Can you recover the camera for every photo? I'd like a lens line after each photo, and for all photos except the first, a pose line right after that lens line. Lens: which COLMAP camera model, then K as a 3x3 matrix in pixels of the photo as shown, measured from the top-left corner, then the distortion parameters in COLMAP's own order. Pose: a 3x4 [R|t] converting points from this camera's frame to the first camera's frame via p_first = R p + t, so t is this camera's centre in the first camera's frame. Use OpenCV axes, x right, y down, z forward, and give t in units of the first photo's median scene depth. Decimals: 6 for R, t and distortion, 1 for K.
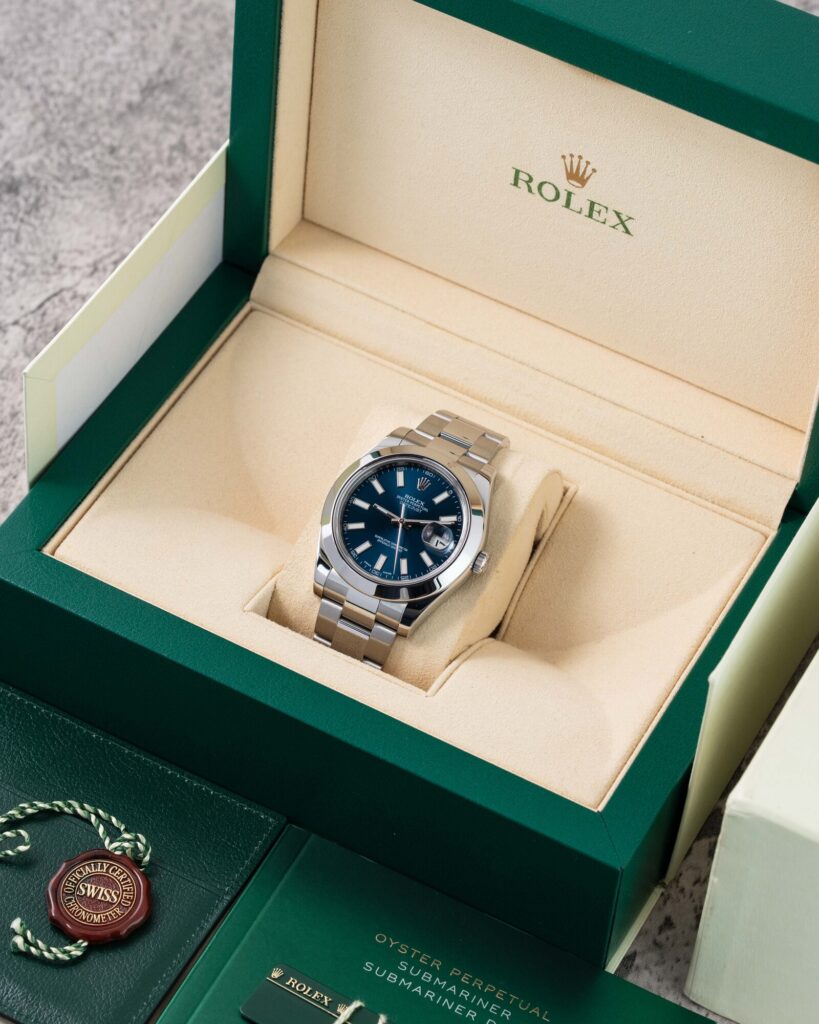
lens RADIAL K [[3833.8, 0, 409.5], [0, 3833.8, 512.0], [0, 0, 1]] dist [0.061055, -1.055092]
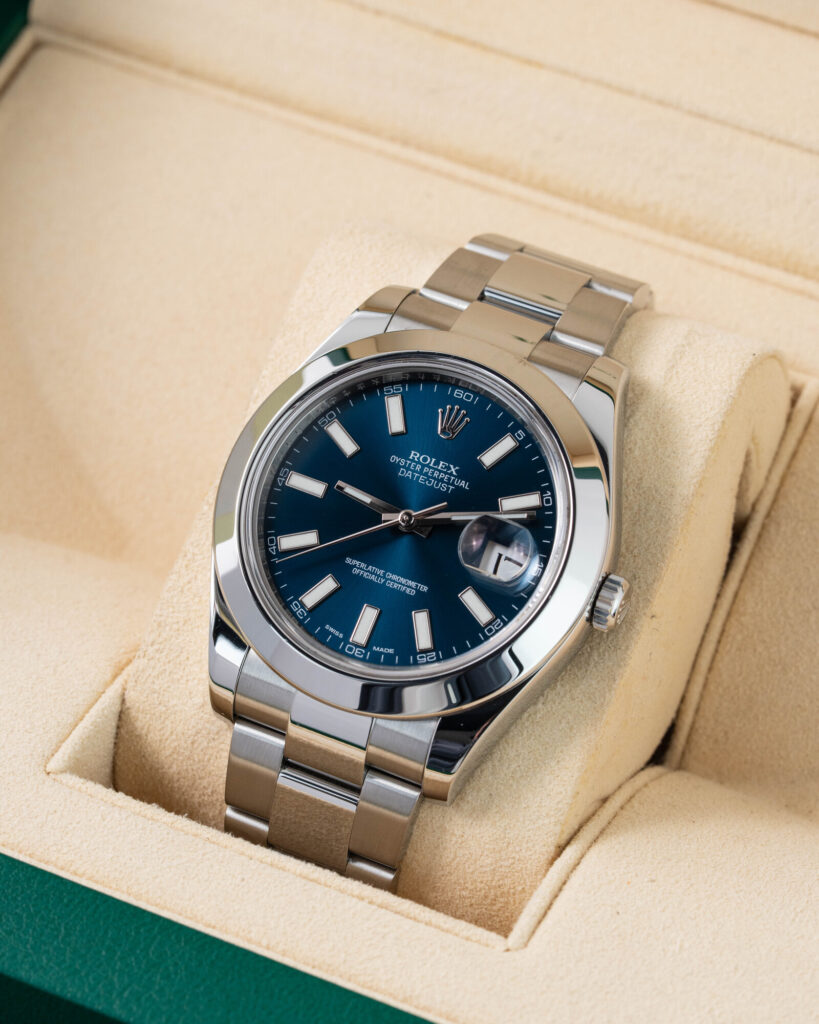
lens RADIAL K [[3833.8, 0, 409.5], [0, 3833.8, 512.0], [0, 0, 1]] dist [0.061055, -1.055092]
pose [[0.994218, -0.097008, -0.046044, 0.017013], [0.099483, 0.993523, 0.054905, -0.020593], [0.040420, -0.059168, 0.997429, 0.590114]]
